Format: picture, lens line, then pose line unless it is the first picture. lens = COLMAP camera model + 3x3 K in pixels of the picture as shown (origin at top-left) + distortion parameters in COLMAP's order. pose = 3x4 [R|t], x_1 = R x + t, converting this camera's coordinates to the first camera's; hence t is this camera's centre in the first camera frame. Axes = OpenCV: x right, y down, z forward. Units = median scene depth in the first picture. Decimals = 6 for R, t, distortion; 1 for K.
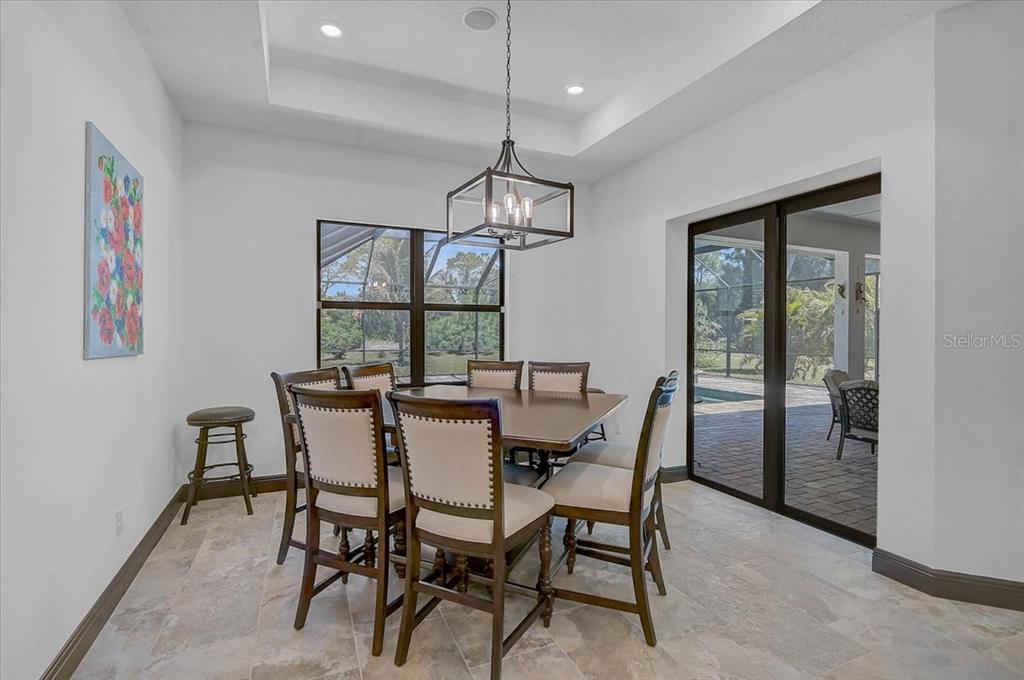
lens RADIAL K [[477.7, 0, 511.4], [0, 477.7, 334.6], [0, 0, 1]] dist [-0.005526, -0.001923]
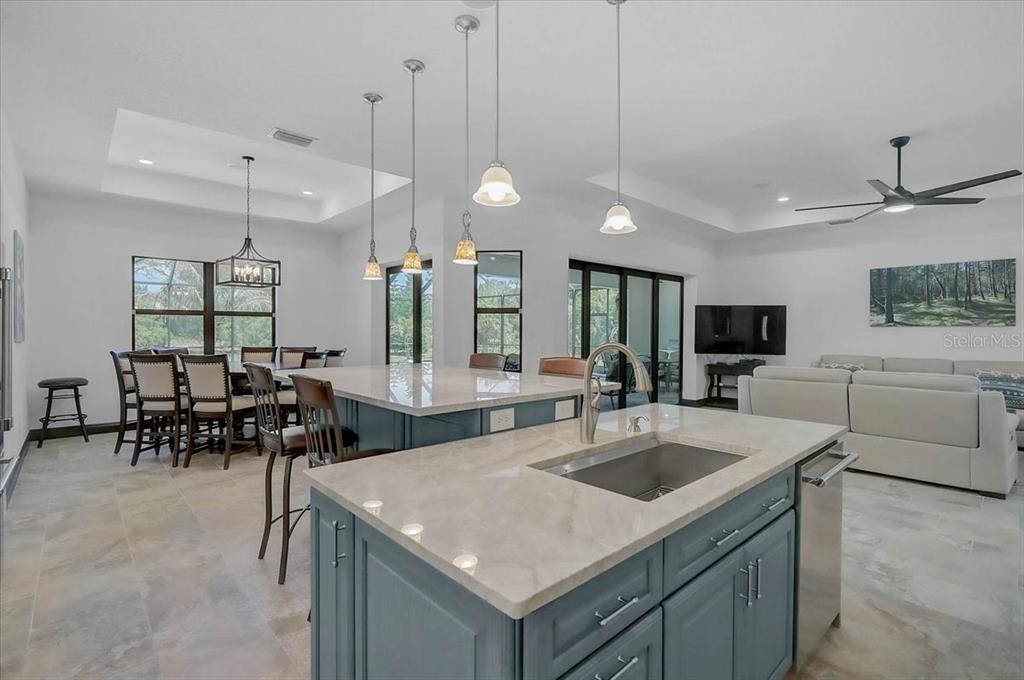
lens RADIAL K [[477.7, 0, 511.4], [0, 477.7, 334.6], [0, 0, 1]] dist [-0.005526, -0.001923]
pose [[0.948546, -0.003299, 0.316623, 0.314389], [0.001990, 0.999988, 0.004457, 0.006951], [-0.316634, -0.003598, 0.948541, -0.996007]]
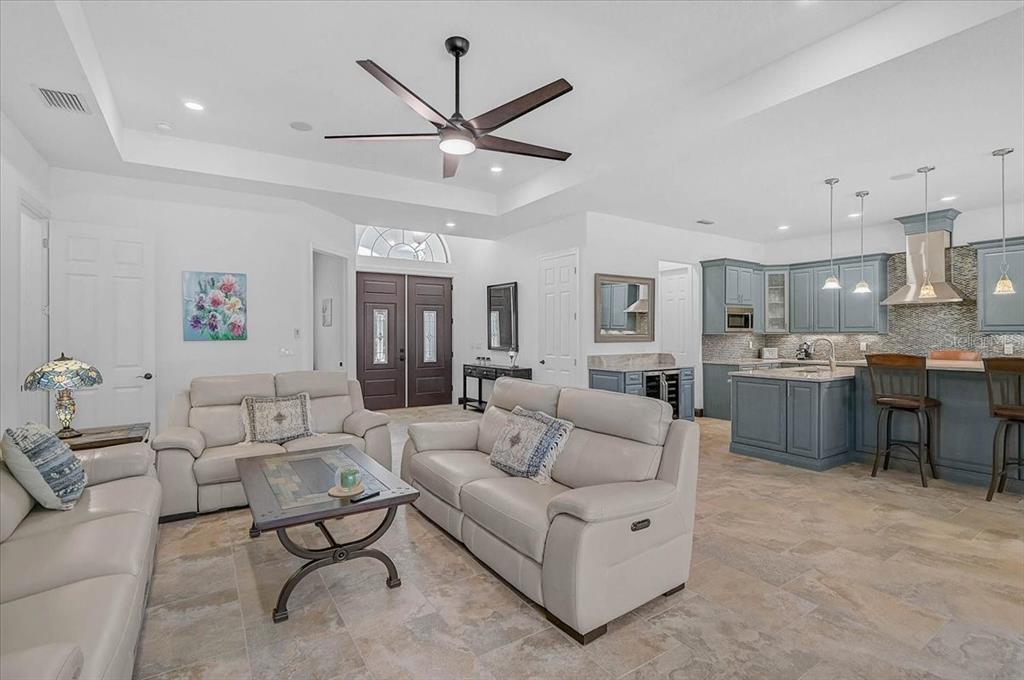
lens RADIAL K [[477.7, 0, 511.4], [0, 477.7, 334.6], [0, 0, 1]] dist [-0.005526, -0.001923]
pose [[-0.988138, -0.001205, -0.153562, 1.854801], [-0.002133, 0.999980, 0.005878, 0.001683], [0.153552, 0.006135, -0.988122, 0.873918]]
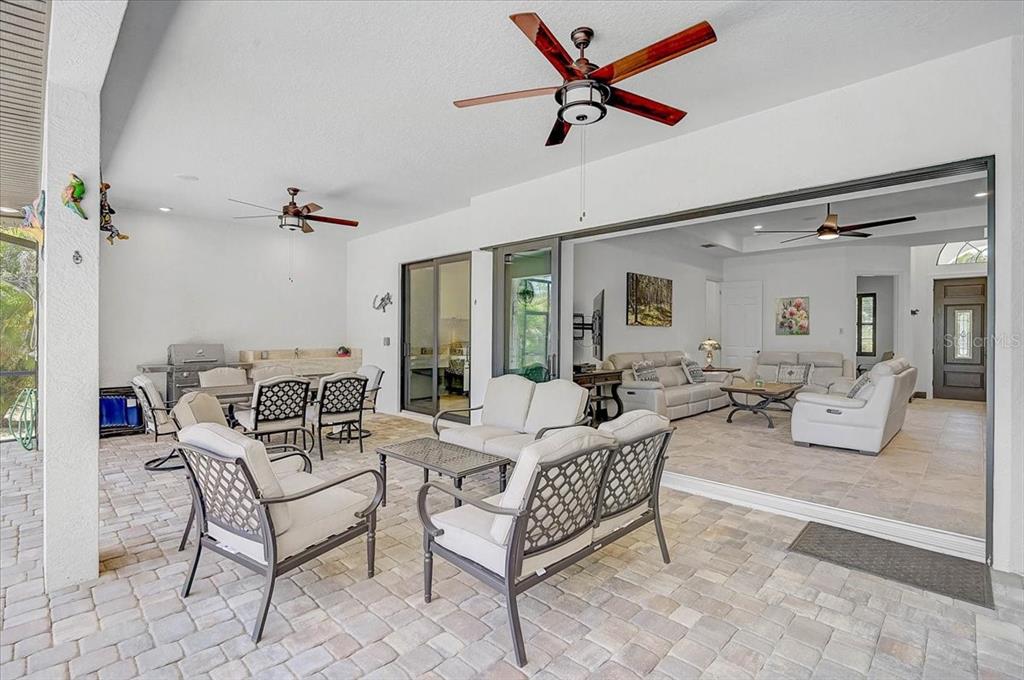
lens RADIAL K [[477.7, 0, 511.4], [0, 477.7, 334.6], [0, 0, 1]] dist [-0.005526, -0.001923]
pose [[-0.355960, -0.007352, 0.934472, 0.541597], [-0.001827, 0.999973, 0.007171, 0.012872], [-0.934499, 0.000846, -0.355964, 1.738898]]
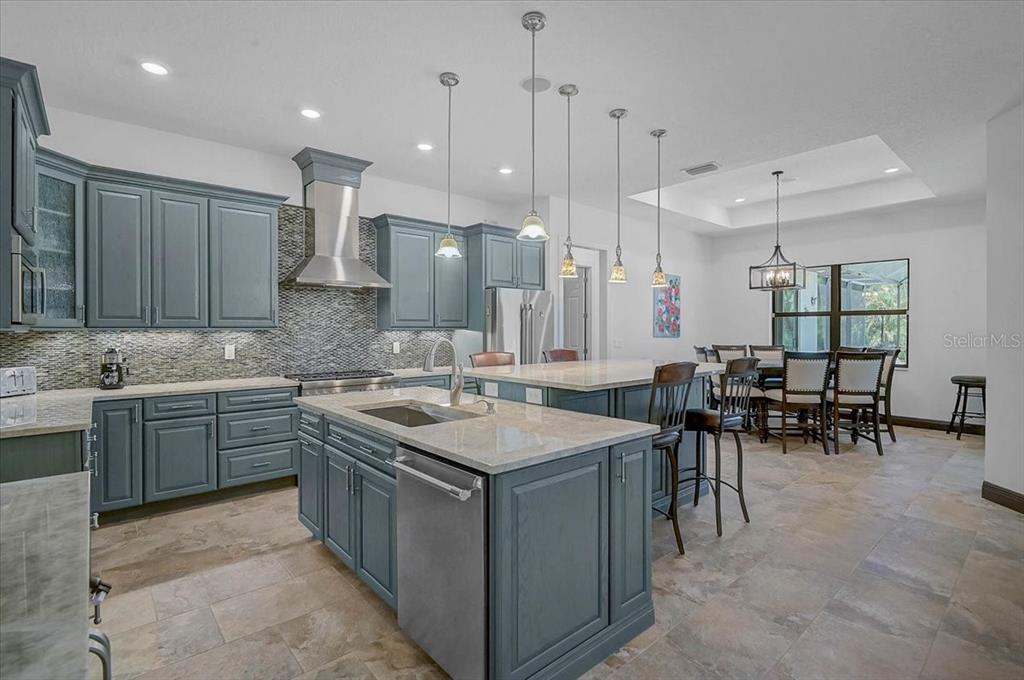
lens RADIAL K [[477.7, 0, 511.4], [0, 477.7, 334.6], [0, 0, 1]] dist [-0.005526, -0.001923]
pose [[0.288927, 0.007324, -0.957323, 1.344313], [-0.003389, 0.999972, 0.006627, 0.007341], [0.957345, 0.001329, 0.288944, -0.654614]]
